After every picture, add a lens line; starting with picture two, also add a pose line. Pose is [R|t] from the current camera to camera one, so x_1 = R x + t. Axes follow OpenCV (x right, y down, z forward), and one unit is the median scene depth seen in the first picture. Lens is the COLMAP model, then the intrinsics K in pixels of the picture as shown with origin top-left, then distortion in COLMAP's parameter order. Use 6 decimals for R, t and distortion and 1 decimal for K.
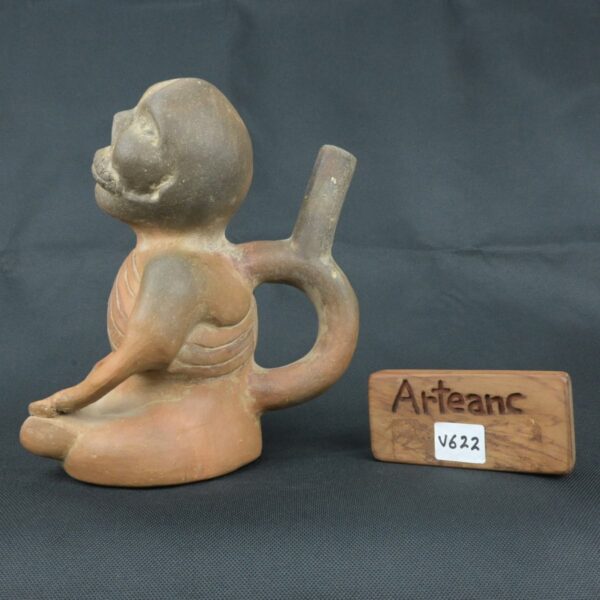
lens RADIAL K [[614.4, 0, 300.0], [0, 614.4, 300.0], [0, 0, 1]] dist [-0.004328, -0.010589]
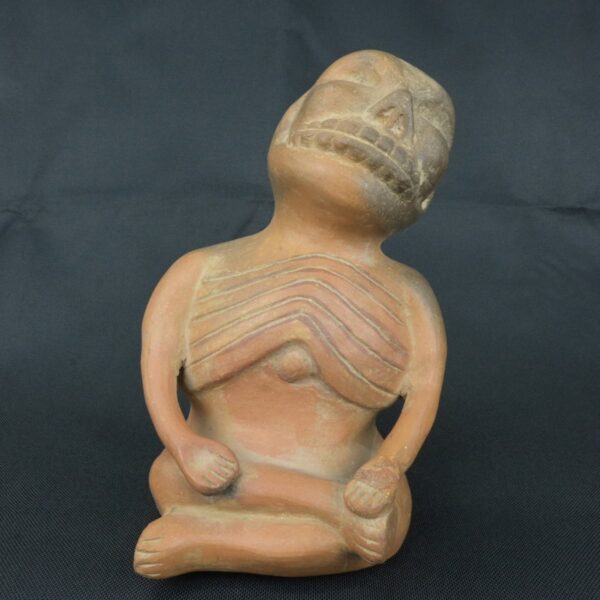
lens RADIAL K [[614.4, 0, 300.0], [0, 614.4, 300.0], [0, 0, 1]] dist [-0.004328, -0.010589]
pose [[0.173831, -0.153096, 0.972802, -1.095275], [-0.022021, 0.986990, 0.159264, -0.165256], [-0.984529, -0.049107, 0.168198, 0.980545]]
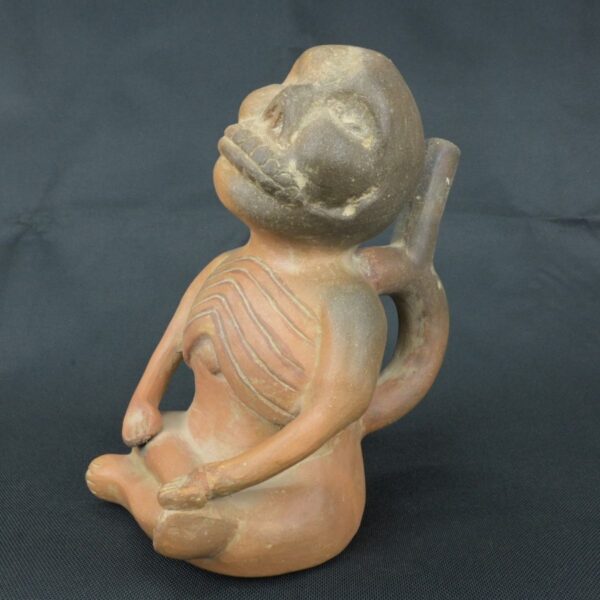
lens RADIAL K [[614.4, 0, 300.0], [0, 614.4, 300.0], [0, 0, 1]] dist [-0.004328, -0.010589]
pose [[0.869756, -0.044042, 0.491513, -0.642948], [-0.034999, 0.987996, 0.150463, -0.166447], [-0.492239, -0.148069, 0.857774, 0.343719]]
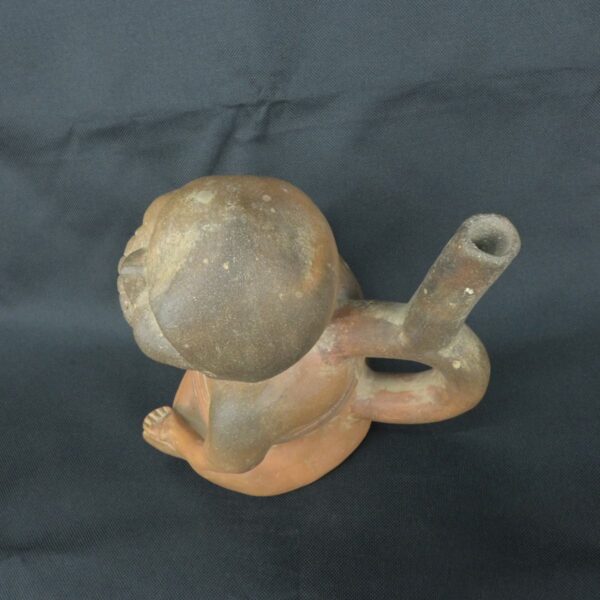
lens RADIAL K [[614.4, 0, 300.0], [0, 614.4, 300.0], [0, 0, 1]] dist [-0.004328, -0.010589]
pose [[0.948863, 0.173888, -0.263480, 0.063920], [0.110811, 0.598057, 0.793756, -0.779781], [0.295601, -0.782362, 0.548206, 0.660688]]
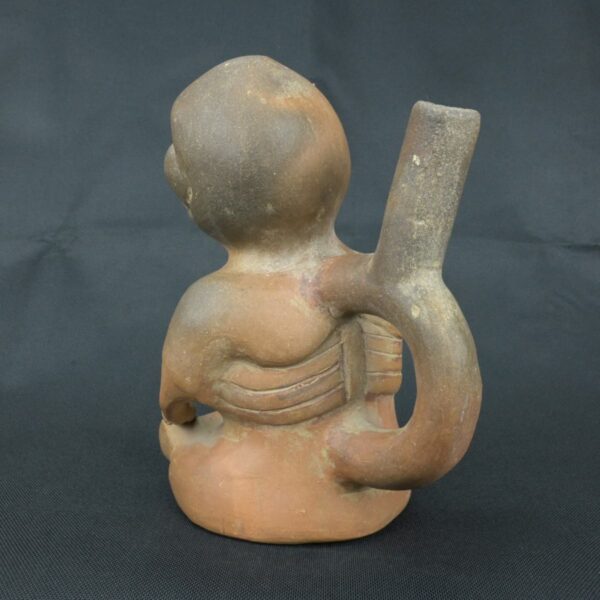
lens RADIAL K [[614.4, 0, 300.0], [0, 614.4, 300.0], [0, 0, 1]] dist [-0.004328, -0.010589]
pose [[0.541827, 0.088851, -0.835781, 0.572925], [-0.011231, 0.995073, 0.098504, -0.126276], [0.840415, -0.043985, 0.540155, 0.622234]]
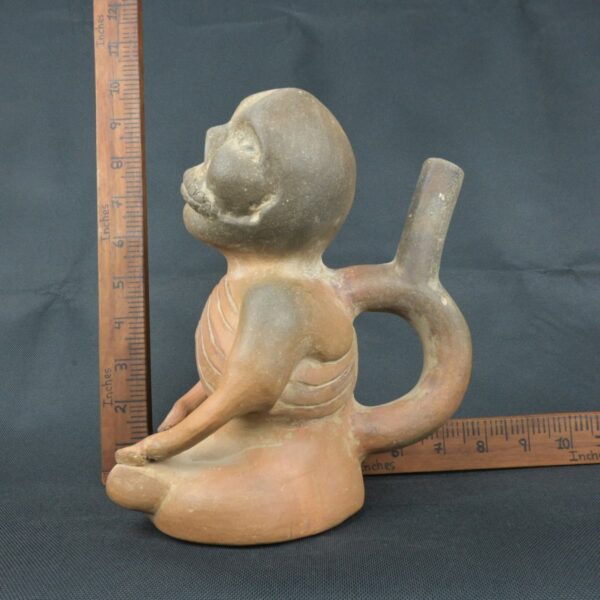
lens RADIAL K [[614.4, 0, 300.0], [0, 614.4, 300.0], [0, 0, 1]] dist [-0.004328, -0.010589]
pose [[0.998577, -0.016482, -0.050710, -0.121299], [0.014702, 0.999269, -0.035283, -0.015879], [0.051254, 0.034487, 0.998090, 0.105215]]
